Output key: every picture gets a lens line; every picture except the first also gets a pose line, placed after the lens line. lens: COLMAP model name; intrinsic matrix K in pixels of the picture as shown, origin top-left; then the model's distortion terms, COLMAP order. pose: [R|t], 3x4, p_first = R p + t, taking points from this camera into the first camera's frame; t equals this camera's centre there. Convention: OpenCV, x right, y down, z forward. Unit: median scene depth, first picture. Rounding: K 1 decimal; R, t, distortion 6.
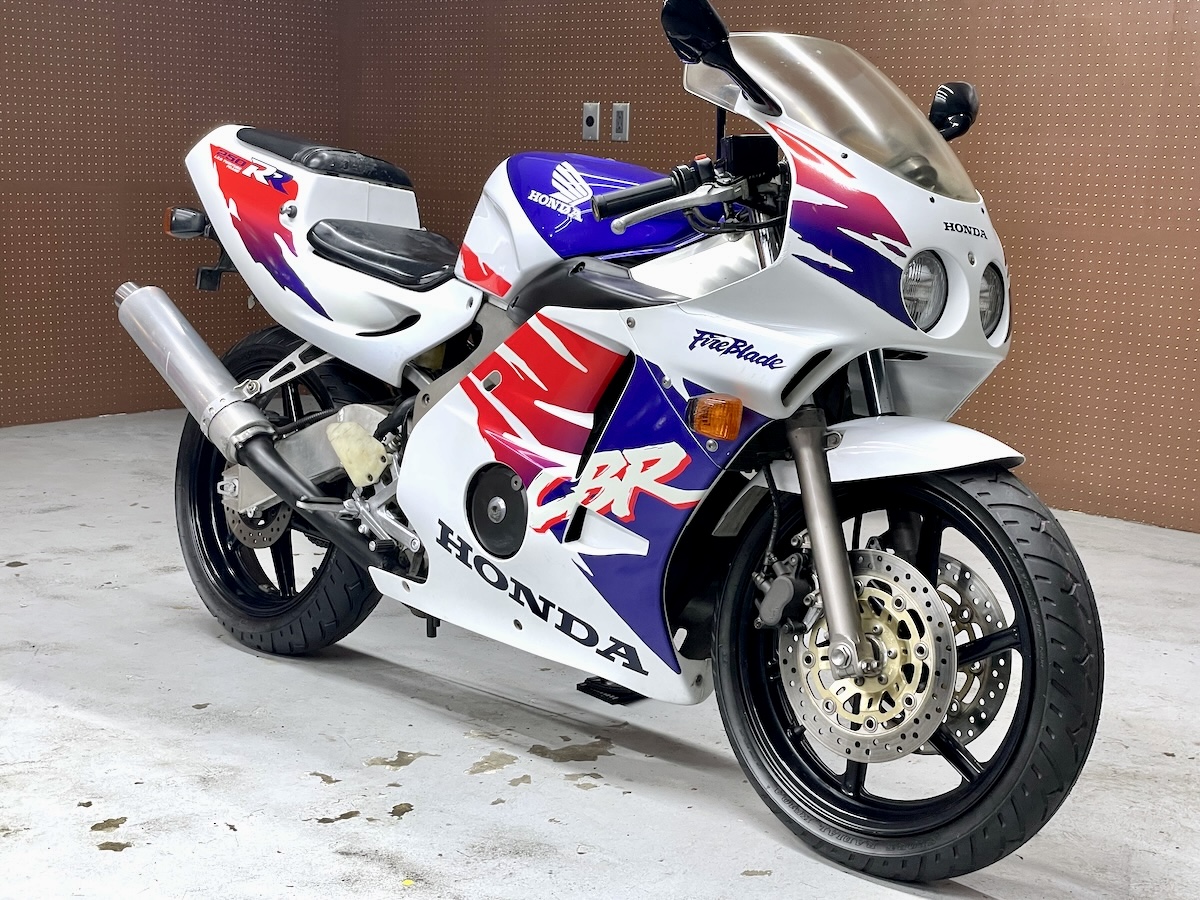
lens RADIAL K [[1814.4, 0, 605.3], [0, 1814.4, 442.2], [0, 0, 1]] dist [0.111894, -0.095737]
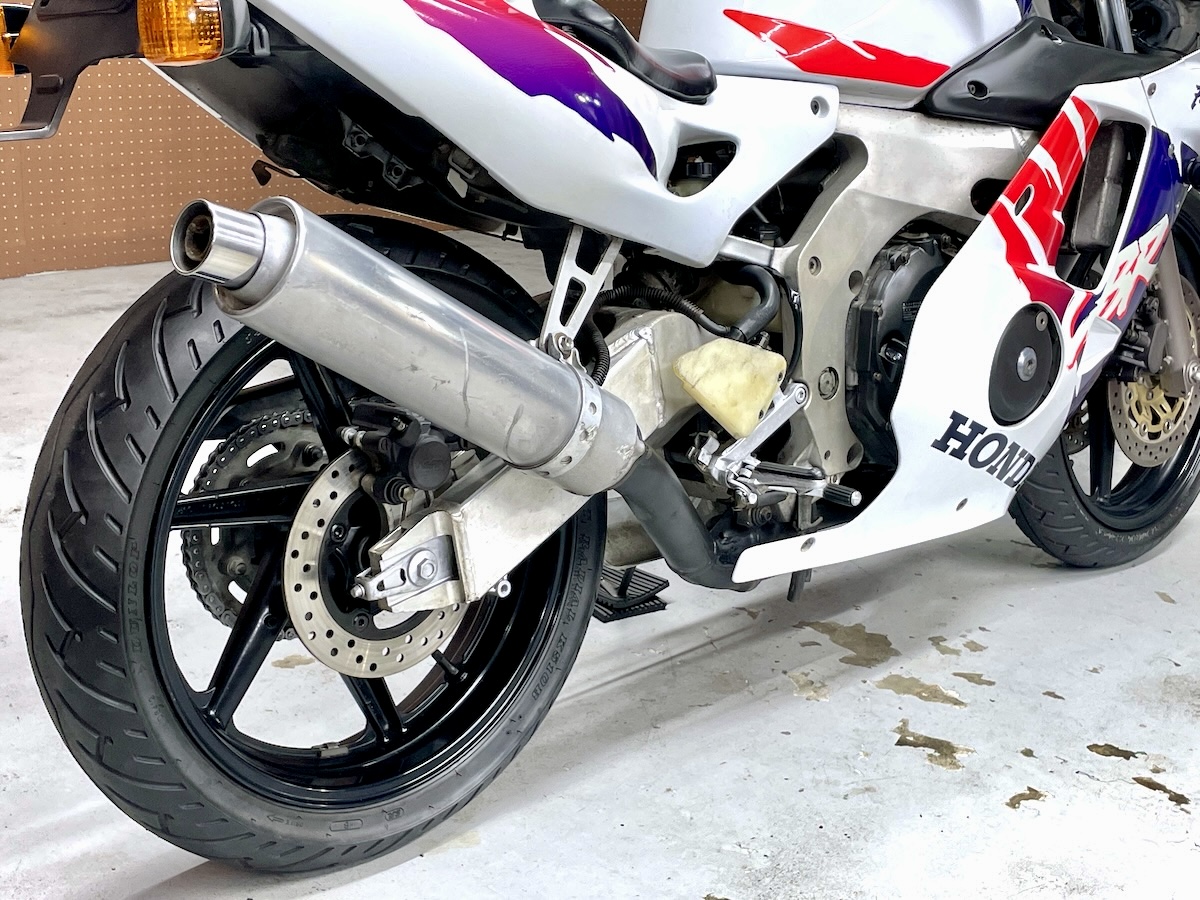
lens RADIAL K [[1688.2, 0, 583.5], [0, 1688.2, 455.5], [0, 0, 1]] dist [0.160878, -0.408785]
pose [[0.054488, -0.332702, 0.941456, -0.769381], [0.106101, 0.939448, 0.325852, -0.183367], [-0.992861, 0.082135, 0.086489, 1.133851]]
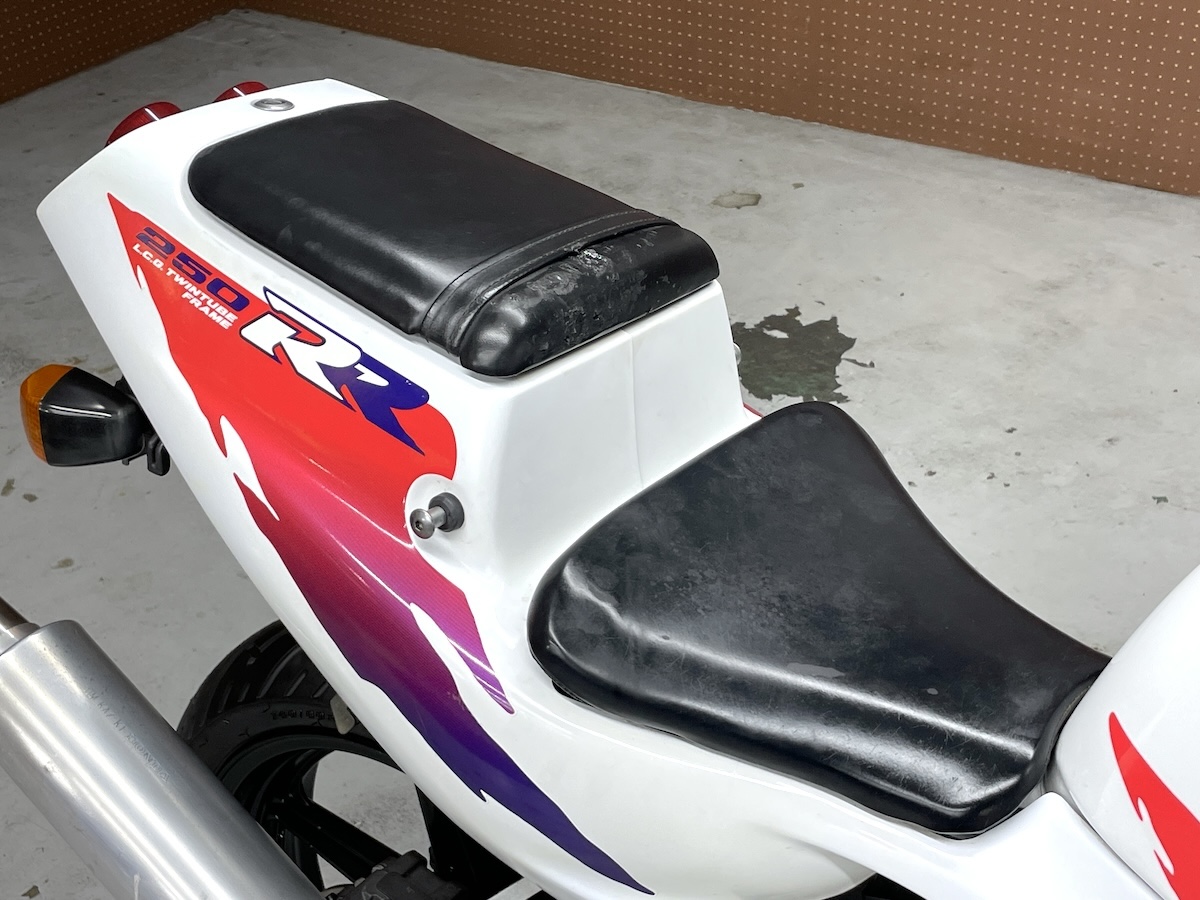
lens RADIAL K [[1688.2, 0, 583.5], [0, 1688.2, 455.5], [0, 0, 1]] dist [0.160878, -0.408785]
pose [[0.989084, -0.127120, 0.074521, -0.201310], [0.087943, 0.915035, 0.393671, -0.300397], [-0.118233, -0.382821, 0.916226, 0.864598]]
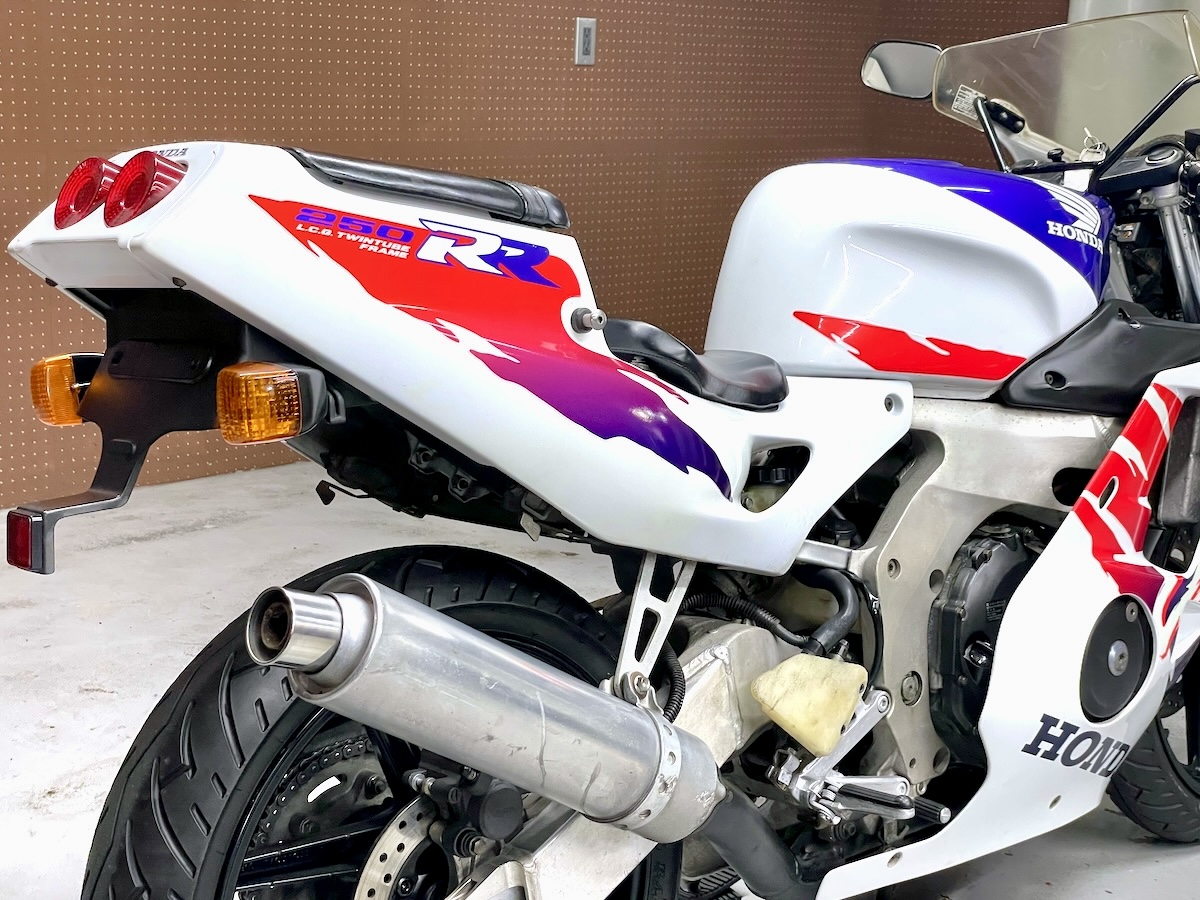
lens RADIAL K [[1814.4, 0, 605.3], [0, 1814.4, 442.2], [0, 0, 1]] dist [0.111894, -0.095737]
pose [[0.062152, -0.247970, 0.966772, -0.772964], [0.119199, 0.963556, 0.239482, -0.251031], [-0.990923, 0.100354, 0.089445, 1.136948]]
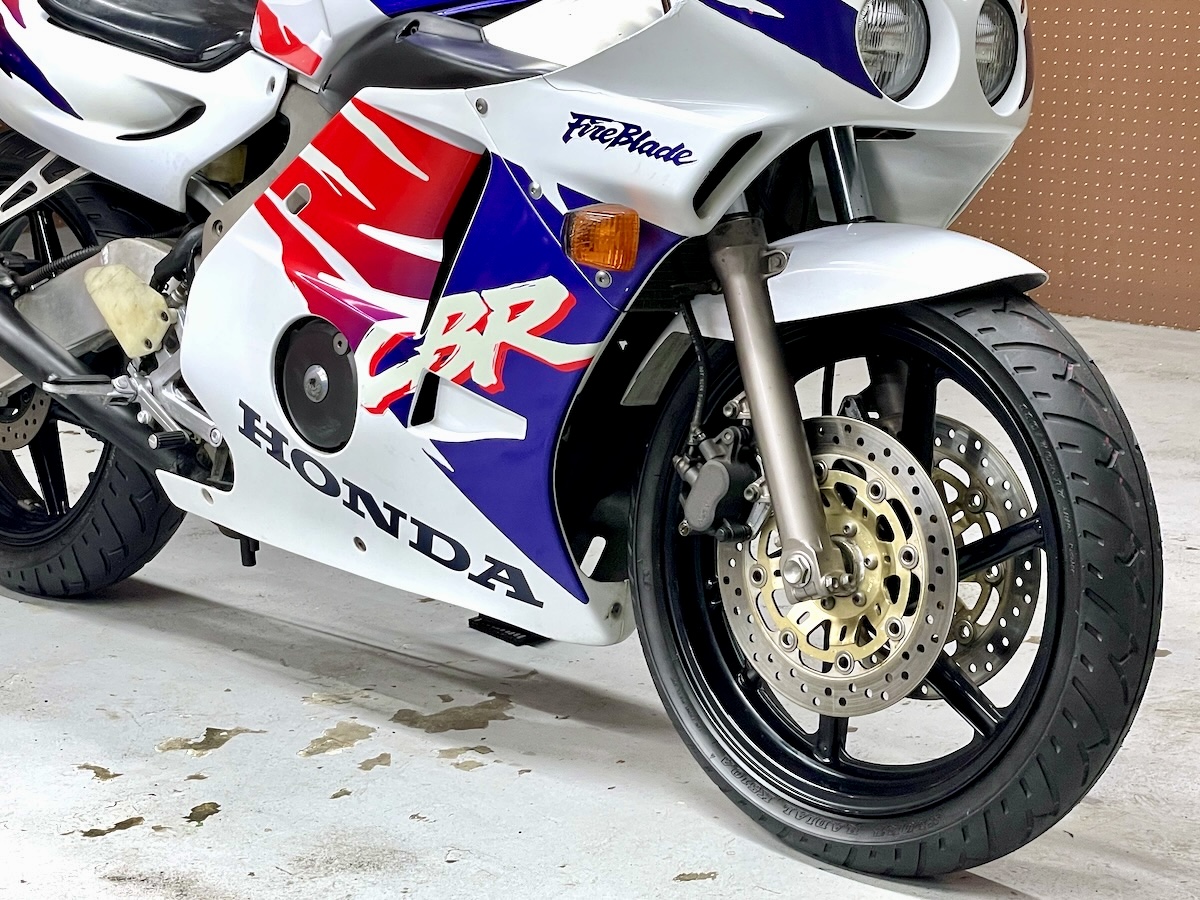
lens RADIAL K [[2568.4, 0, 604.9], [0, 2568.4, 444.3], [0, 0, 1]] dist [0.024131, 1.038191]
pose [[0.998702, -0.050350, -0.007729, 0.058148], [0.050787, 0.995927, 0.074493, -0.007583], [0.003946, -0.074789, 0.997192, 0.011800]]
